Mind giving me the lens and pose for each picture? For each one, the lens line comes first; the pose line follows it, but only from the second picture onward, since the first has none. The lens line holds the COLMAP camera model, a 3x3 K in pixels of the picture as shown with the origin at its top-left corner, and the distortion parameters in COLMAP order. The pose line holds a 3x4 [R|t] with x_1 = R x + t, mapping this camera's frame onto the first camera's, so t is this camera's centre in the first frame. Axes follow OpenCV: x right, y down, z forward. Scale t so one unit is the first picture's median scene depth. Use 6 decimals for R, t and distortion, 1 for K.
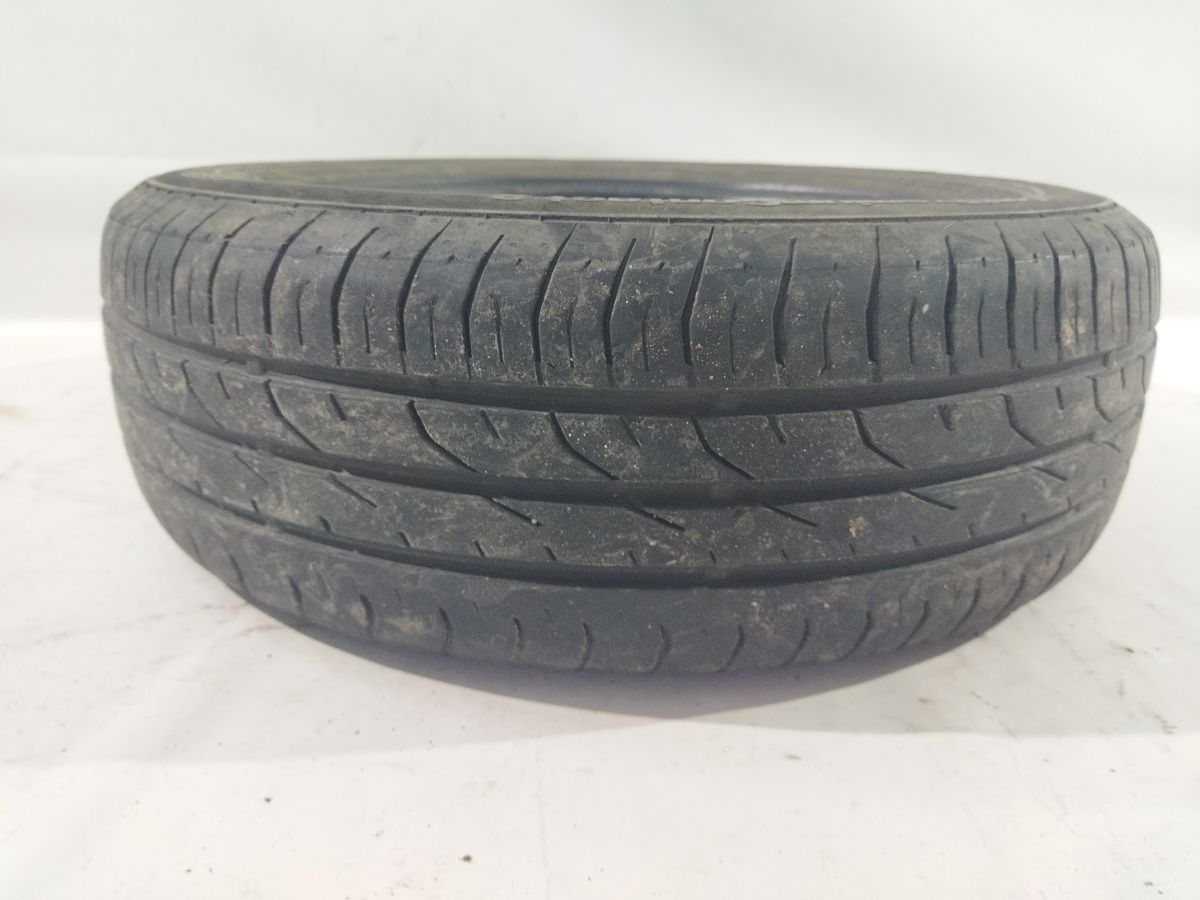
lens RADIAL K [[954.7, 0, 600.0], [0, 954.7, 450.0], [0, 0, 1]] dist [0.093053, -0.240927]
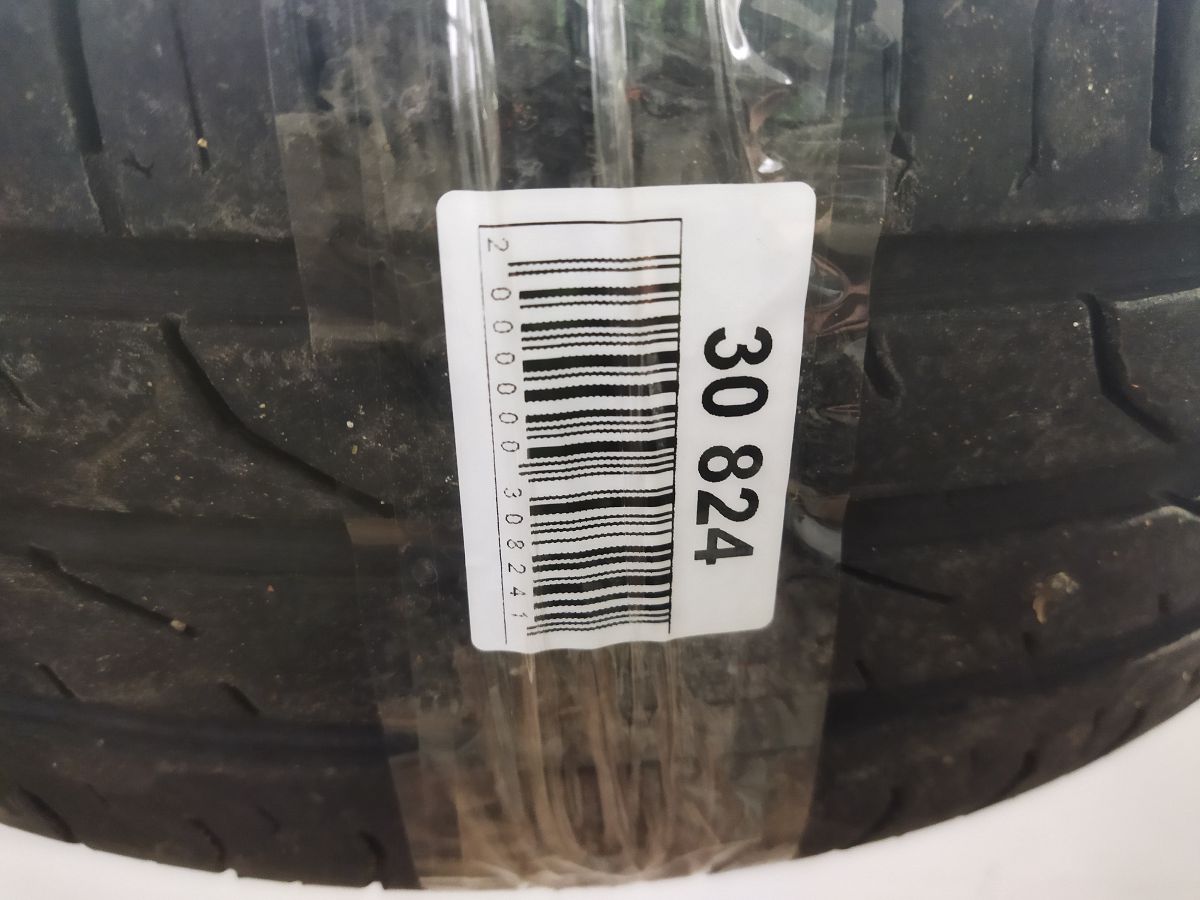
lens RADIAL K [[954.7, 0, 600.0], [0, 954.7, 450.0], [0, 0, 1]] dist [0.093053, -0.240927]
pose [[0.998885, -0.020776, 0.042403, 0.075616], [0.012904, 0.983925, 0.178116, -0.052195], [-0.045422, -0.177370, 0.983095, 0.673015]]
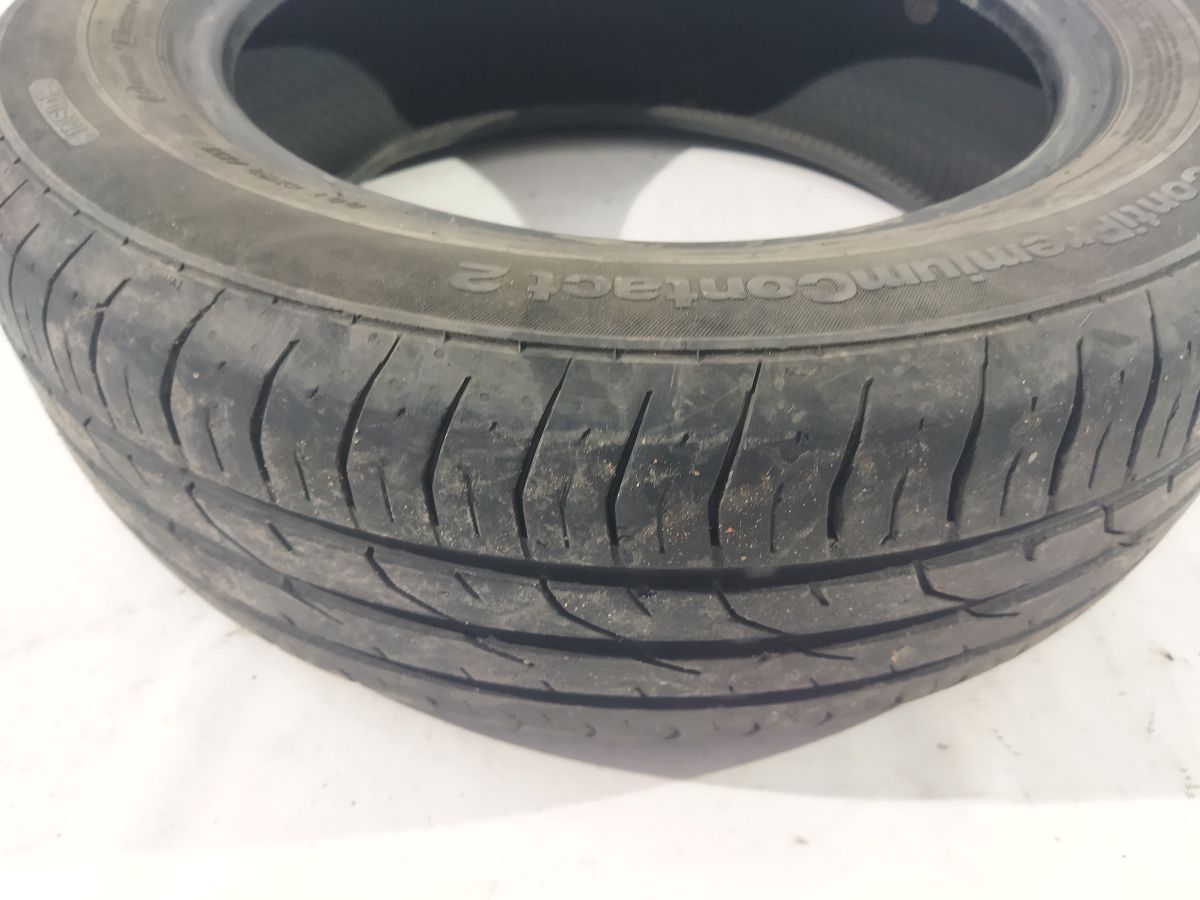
lens RADIAL K [[954.7, 0, 600.0], [0, 954.7, 450.0], [0, 0, 1]] dist [0.093053, -0.240927]
pose [[0.999930, 0.004406, -0.010936, 0.006115], [0.001142, 0.886990, 0.461786, -0.510288], [0.011734, -0.461767, 0.886924, 0.330097]]
